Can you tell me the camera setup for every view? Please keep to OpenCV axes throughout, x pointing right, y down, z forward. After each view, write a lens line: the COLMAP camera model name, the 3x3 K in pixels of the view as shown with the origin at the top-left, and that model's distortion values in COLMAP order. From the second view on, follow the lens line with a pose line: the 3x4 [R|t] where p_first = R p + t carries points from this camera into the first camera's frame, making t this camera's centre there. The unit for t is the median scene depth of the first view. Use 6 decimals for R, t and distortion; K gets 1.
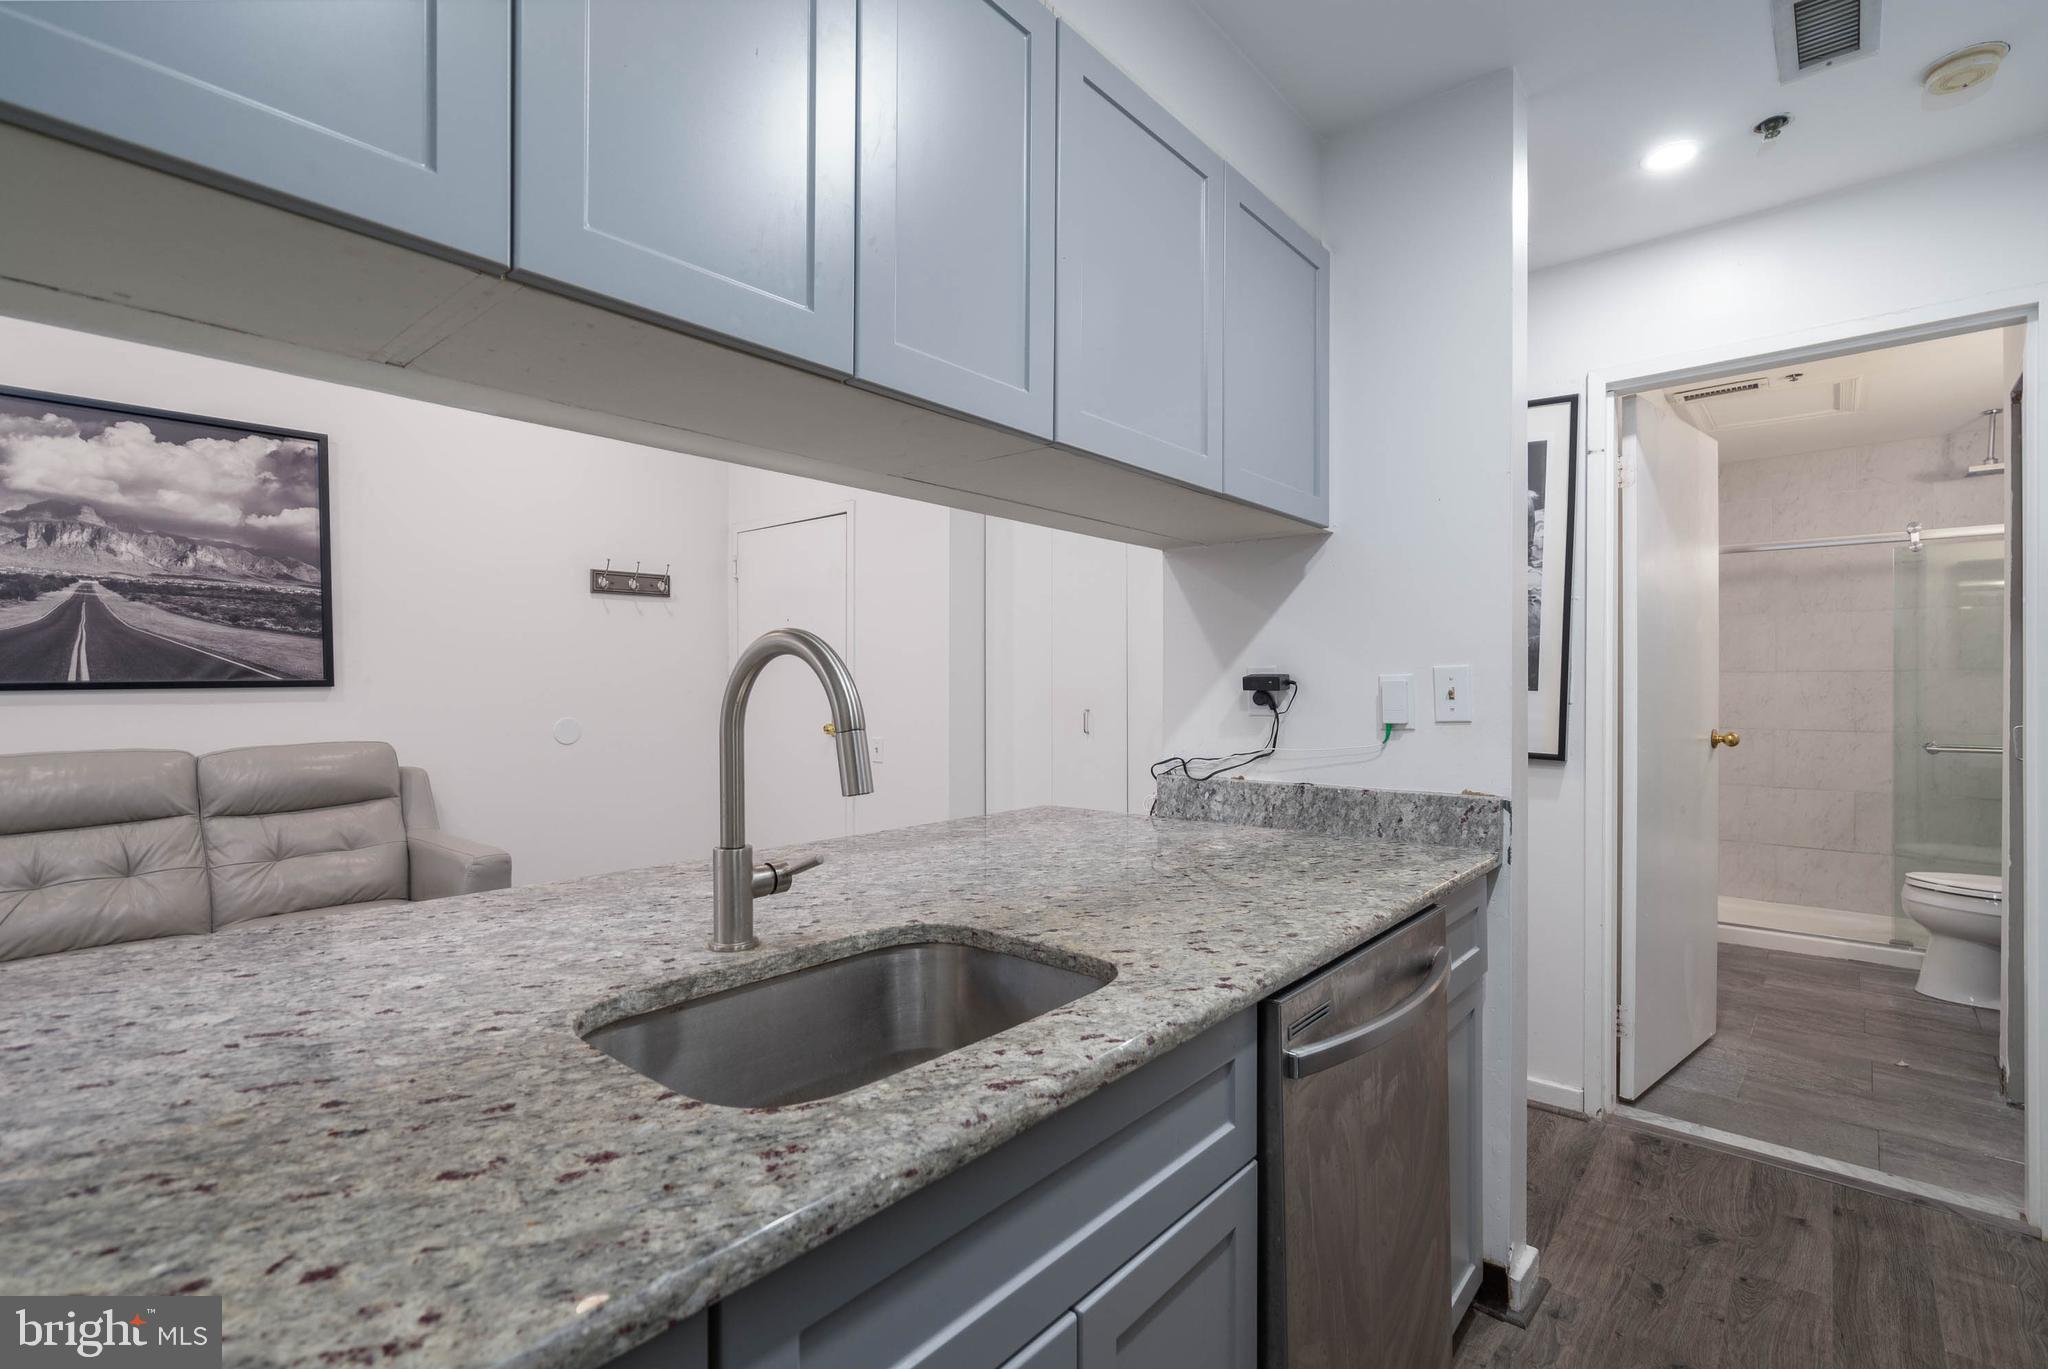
lens RADIAL K [[951.5, 0, 1019.0], [0, 951.5, 689.3], [0, 0, 1]] dist [-0.004530, 0.001027]
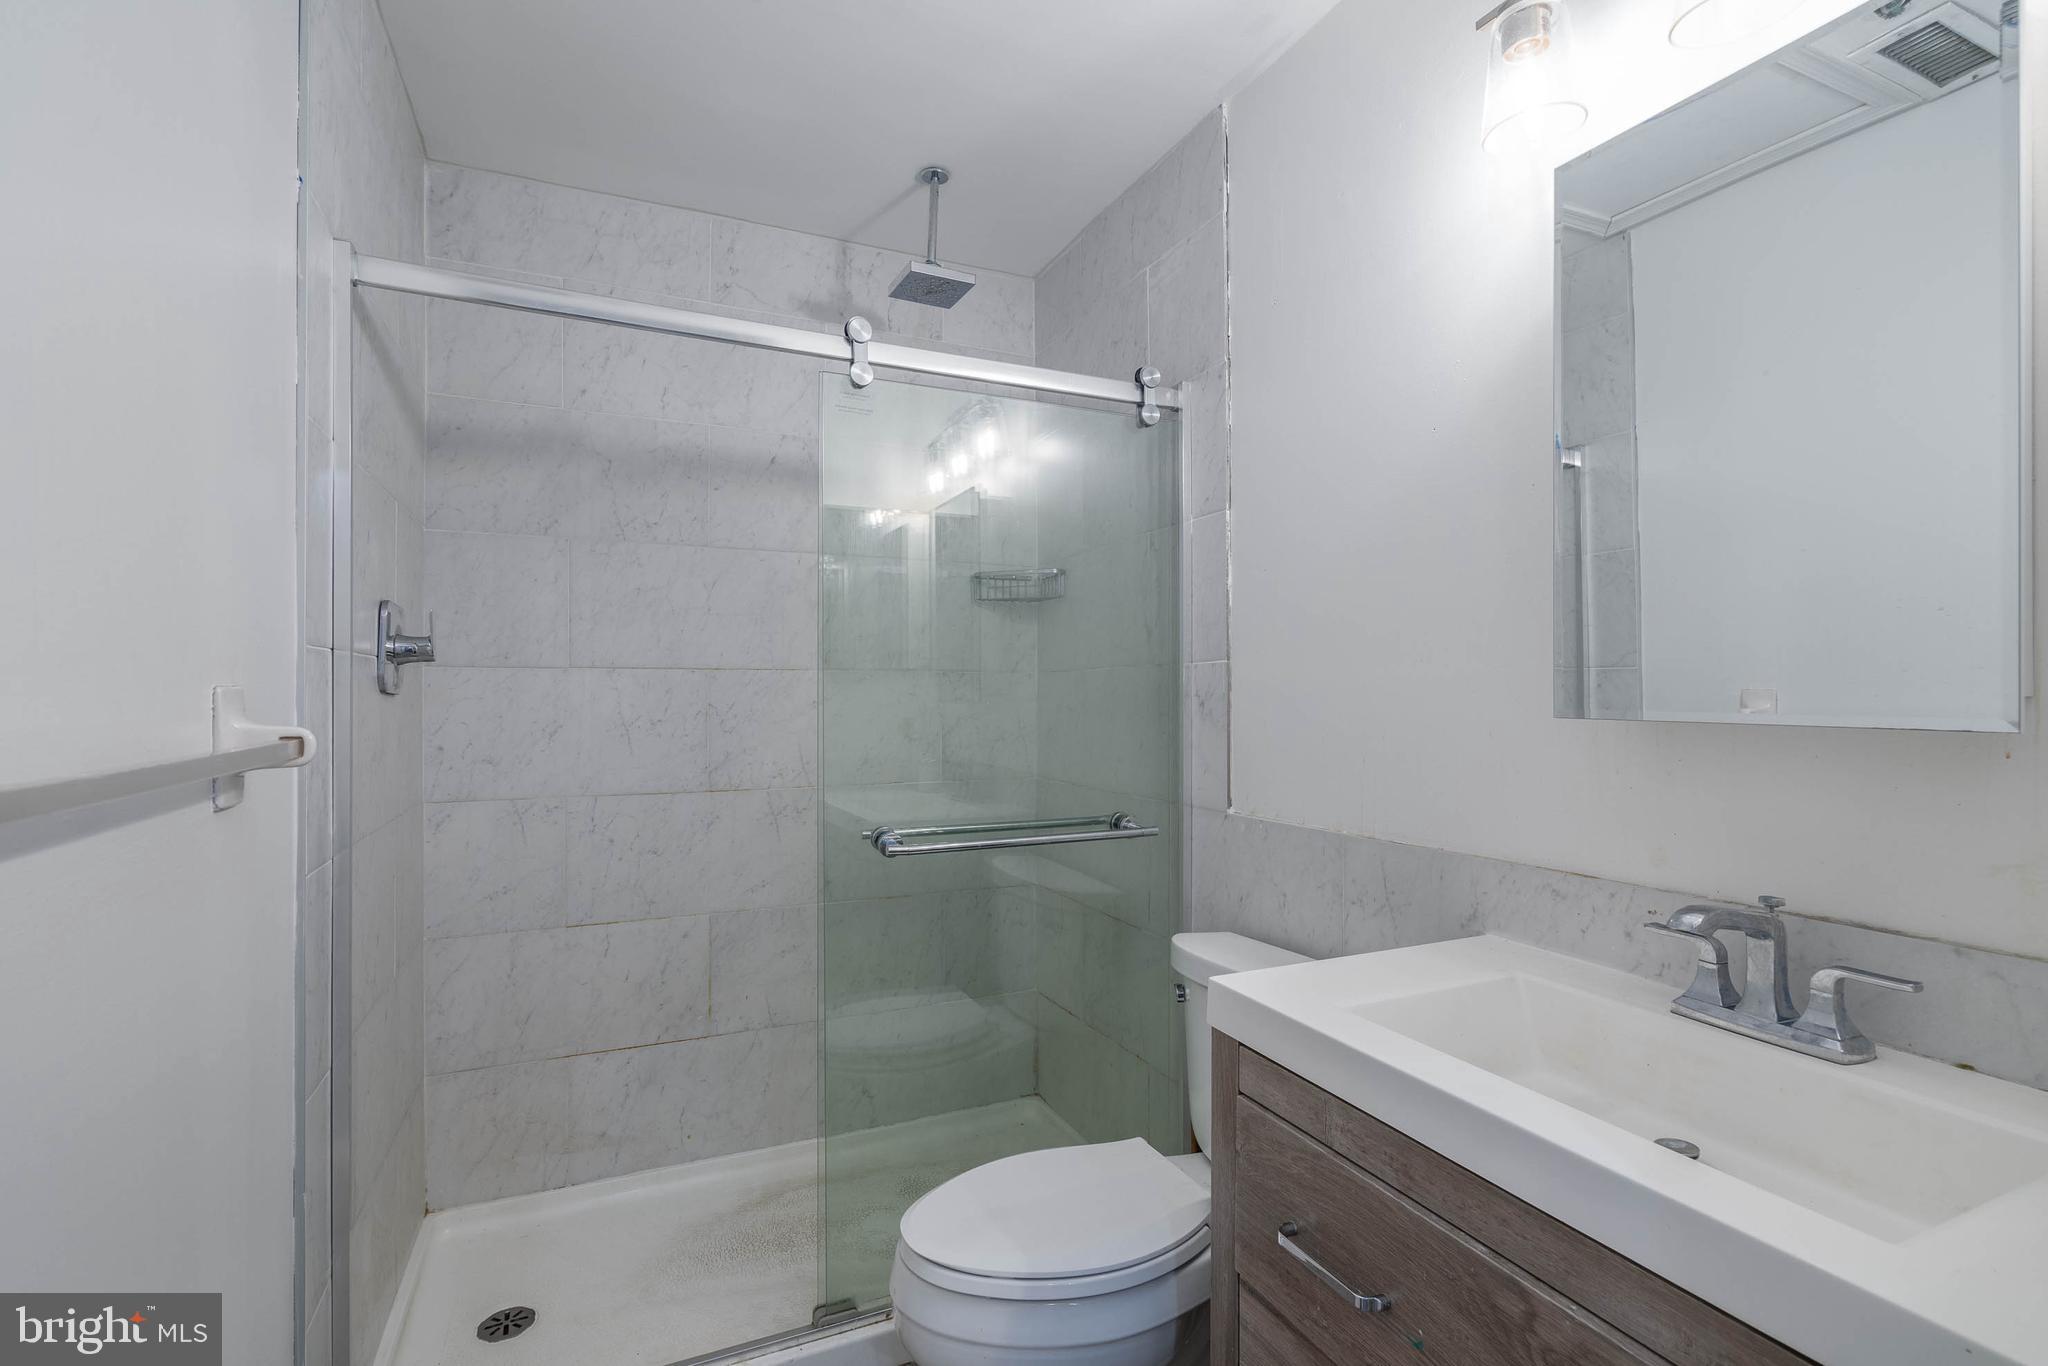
lens RADIAL K [[951.5, 0, 1028.5], [0, 951.5, 682.7], [0, 0, 1]] dist [-0.004530, 0.001027]
pose [[0.413980, 0.004817, 0.910273, 0.501709], [0.004240, 0.999965, -0.007219, -0.007641], [-0.910276, 0.006848, 0.413945, 0.647345]]
